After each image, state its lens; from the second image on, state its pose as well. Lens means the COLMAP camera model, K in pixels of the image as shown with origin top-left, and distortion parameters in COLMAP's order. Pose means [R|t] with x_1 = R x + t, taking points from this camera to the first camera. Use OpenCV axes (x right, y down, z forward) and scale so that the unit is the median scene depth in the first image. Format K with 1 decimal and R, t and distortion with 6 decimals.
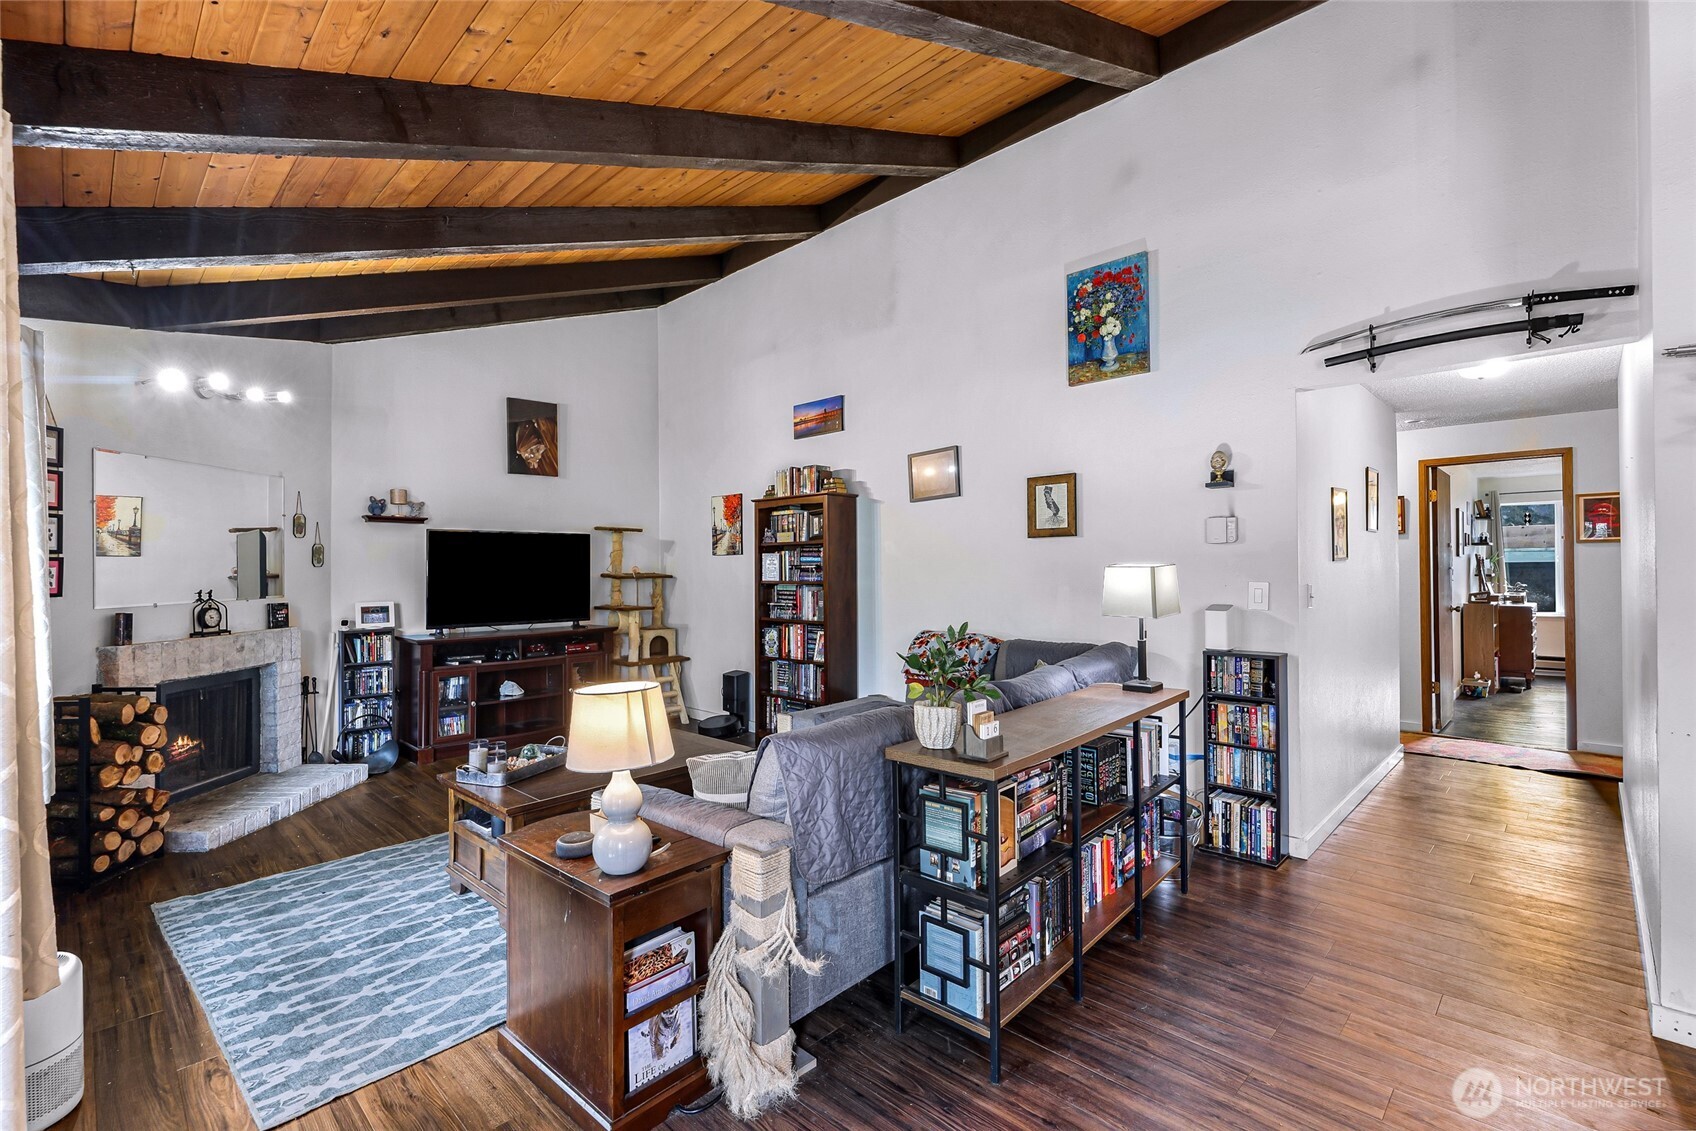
lens RADIAL K [[743.6, 0, 848.0], [0, 743.6, 565.5], [0, 0, 1]] dist [0.001497, 0.000401]
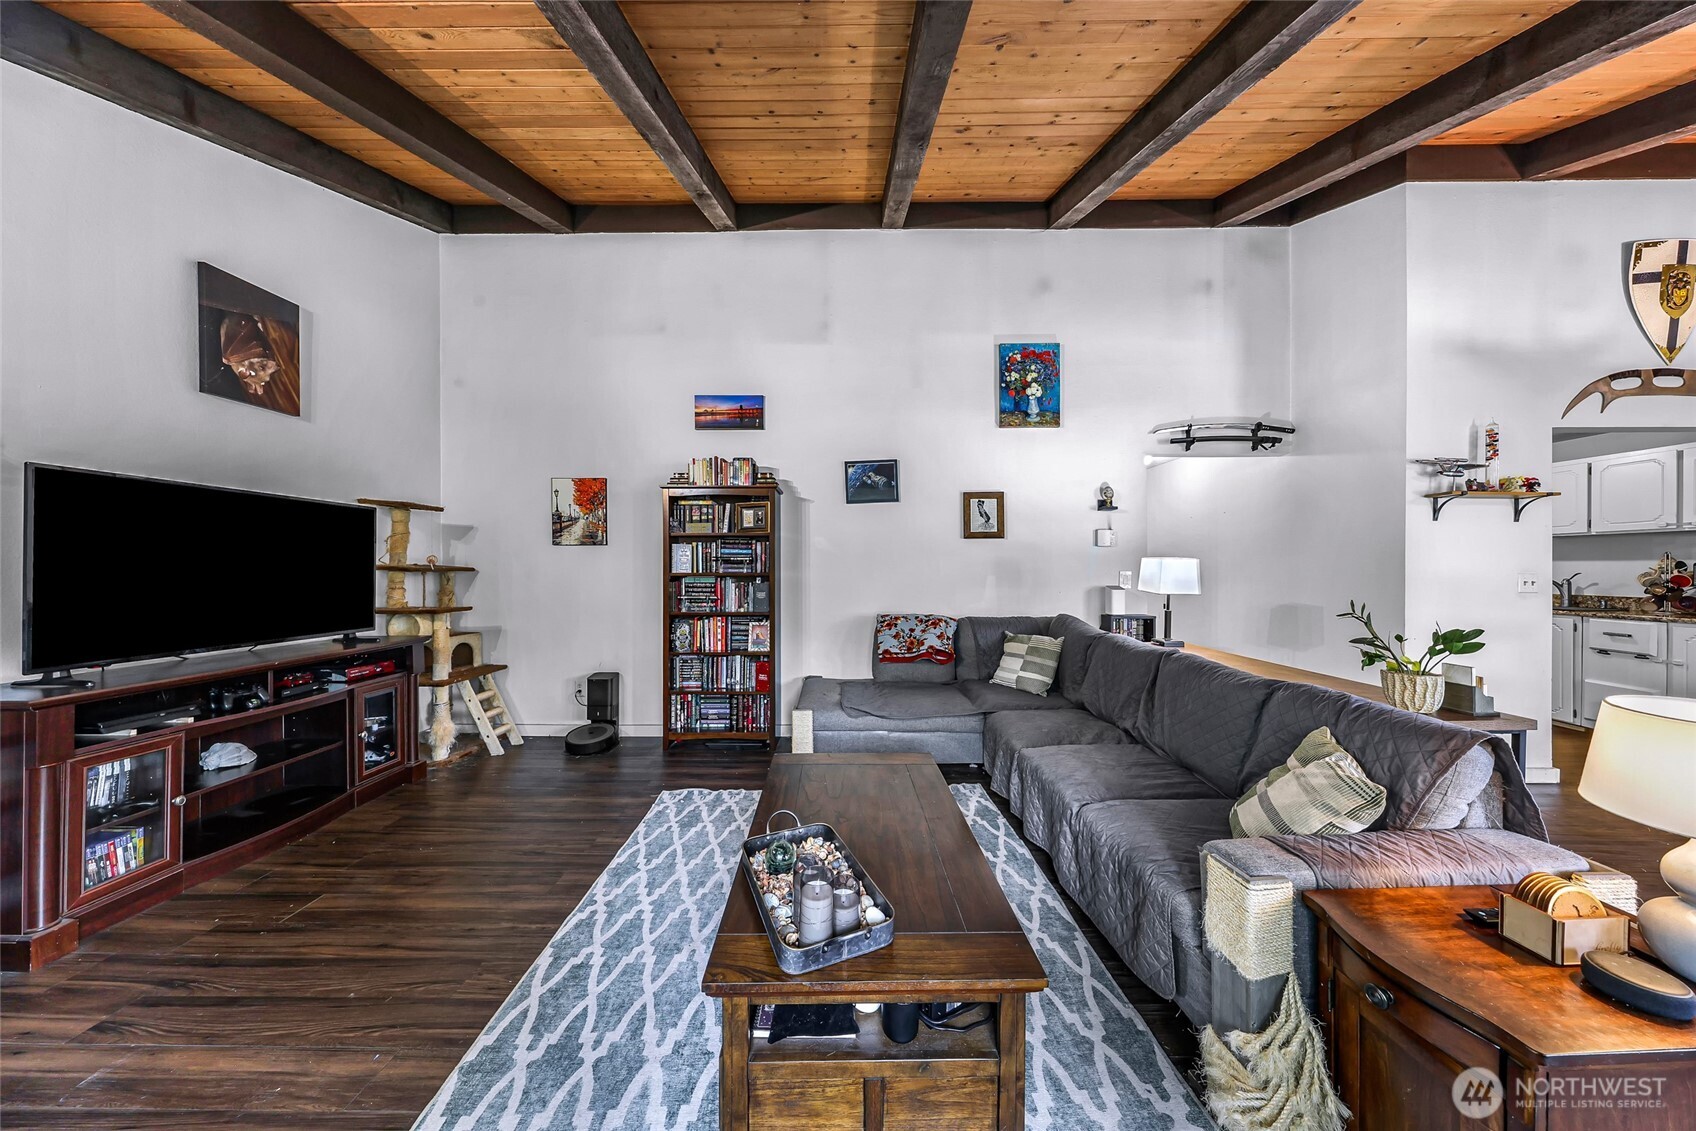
lens RADIAL K [[493.6, 0, 849.1], [0, 493.6, 572.2], [0, 0, 1]] dist [0.000692, 0.000040]
pose [[0.729230, 0.000250, 0.684269, -0.390692], [-0.008248, 0.999931, 0.008425, 0.012639], [-0.684219, -0.011787, 0.729181, 0.403834]]
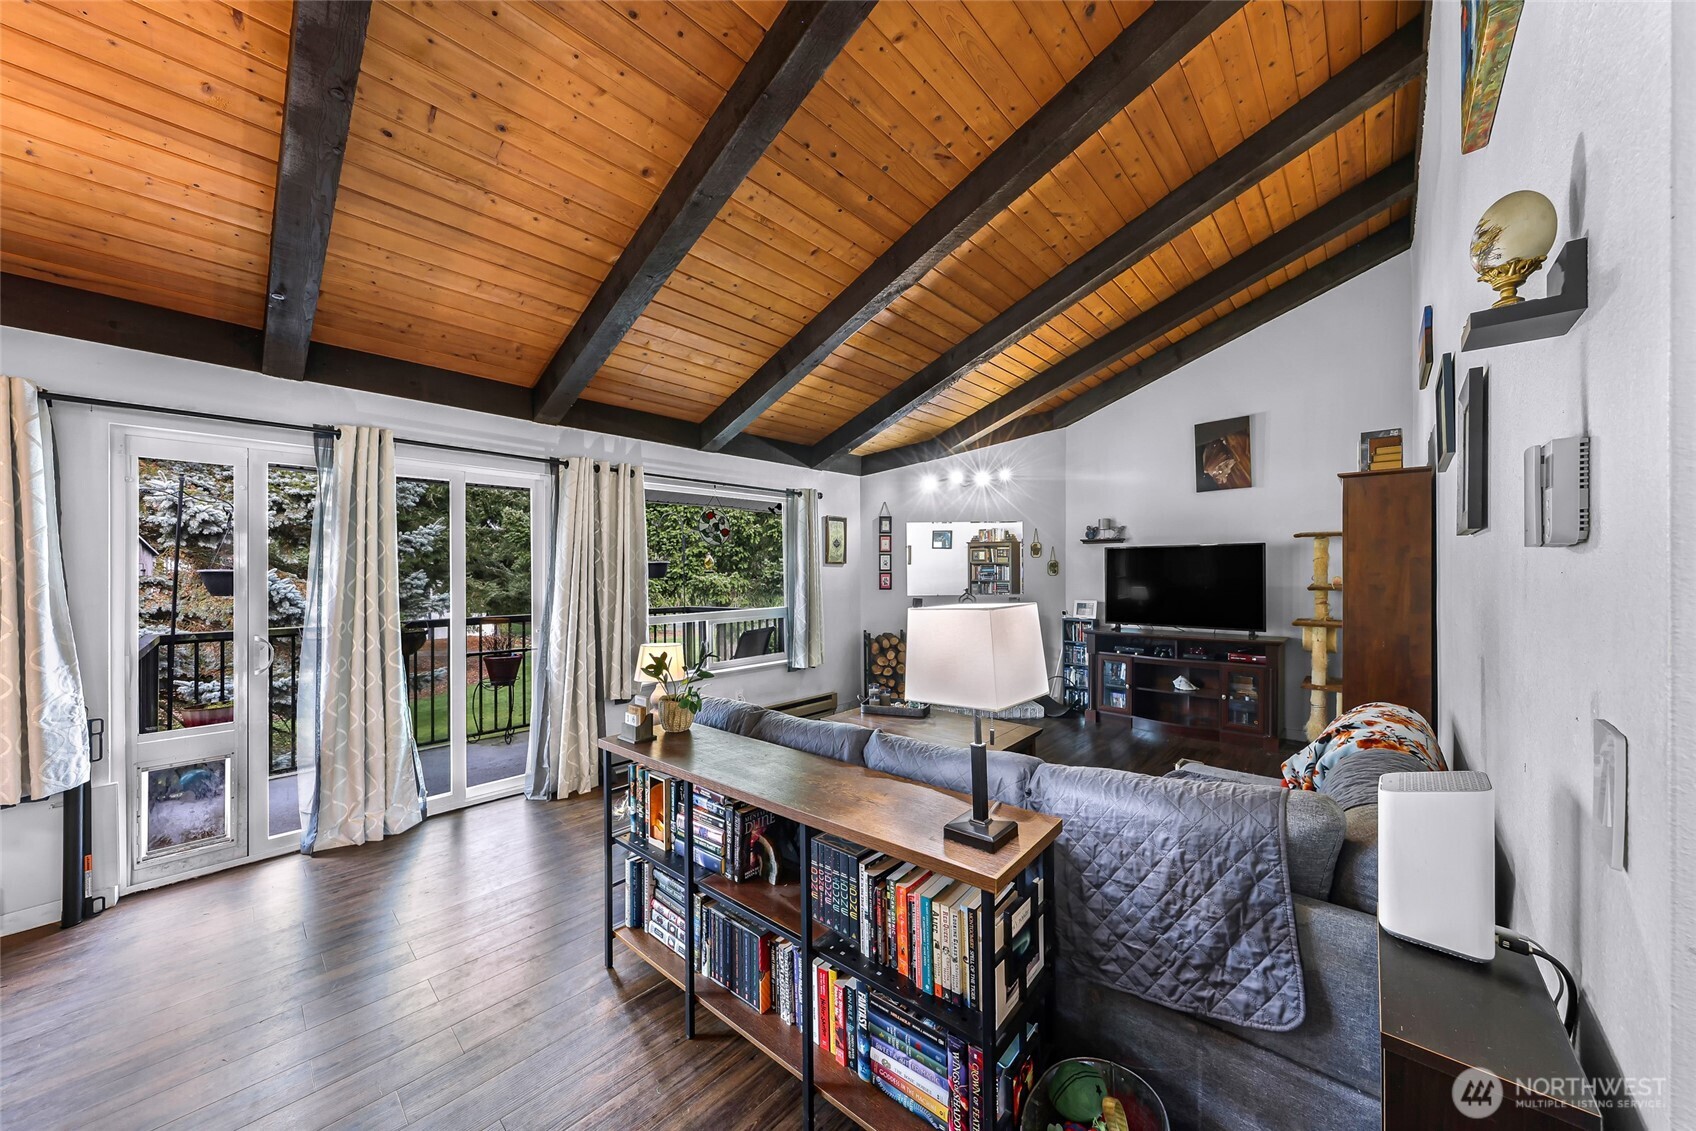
lens RADIAL K [[595.1, 0, 854.9], [0, 595.1, 573.4], [0, 0, 1]] dist [0.000973, -0.003211]
pose [[0.042467, 0.011336, -0.999034, 0.465216], [0.007750, 0.999902, 0.011675, -0.018212], [0.999068, -0.008238, 0.042375, 0.497533]]
